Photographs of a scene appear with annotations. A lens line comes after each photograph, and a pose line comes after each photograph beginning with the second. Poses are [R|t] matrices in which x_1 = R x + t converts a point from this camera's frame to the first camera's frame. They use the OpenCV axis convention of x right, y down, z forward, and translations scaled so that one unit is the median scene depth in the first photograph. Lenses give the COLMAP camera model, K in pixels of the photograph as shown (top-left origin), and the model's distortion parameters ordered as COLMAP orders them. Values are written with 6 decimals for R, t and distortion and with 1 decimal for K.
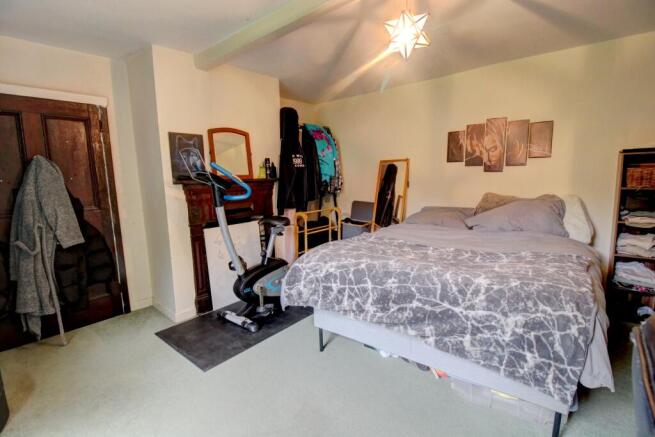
lens RADIAL K [[314.8, 0, 328.3], [0, 314.8, 222.5], [0, 0, 1]] dist [0.001007, -0.000130]
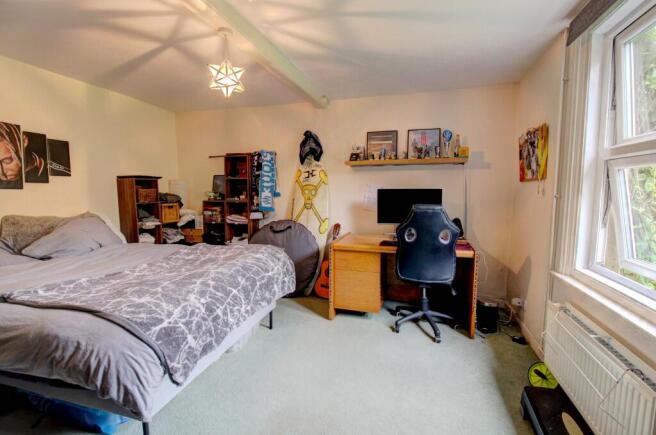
lens RADIAL K [[315.3, 0, 329.8], [0, 315.3, 217.6], [0, 0, 1]] dist [0.001007, -0.000130]
pose [[-0.415824, -0.059017, 0.907528, -0.828611], [0.138295, 0.982184, 0.127238, -0.120767], [-0.898869, 0.178416, -0.400253, 0.928291]]
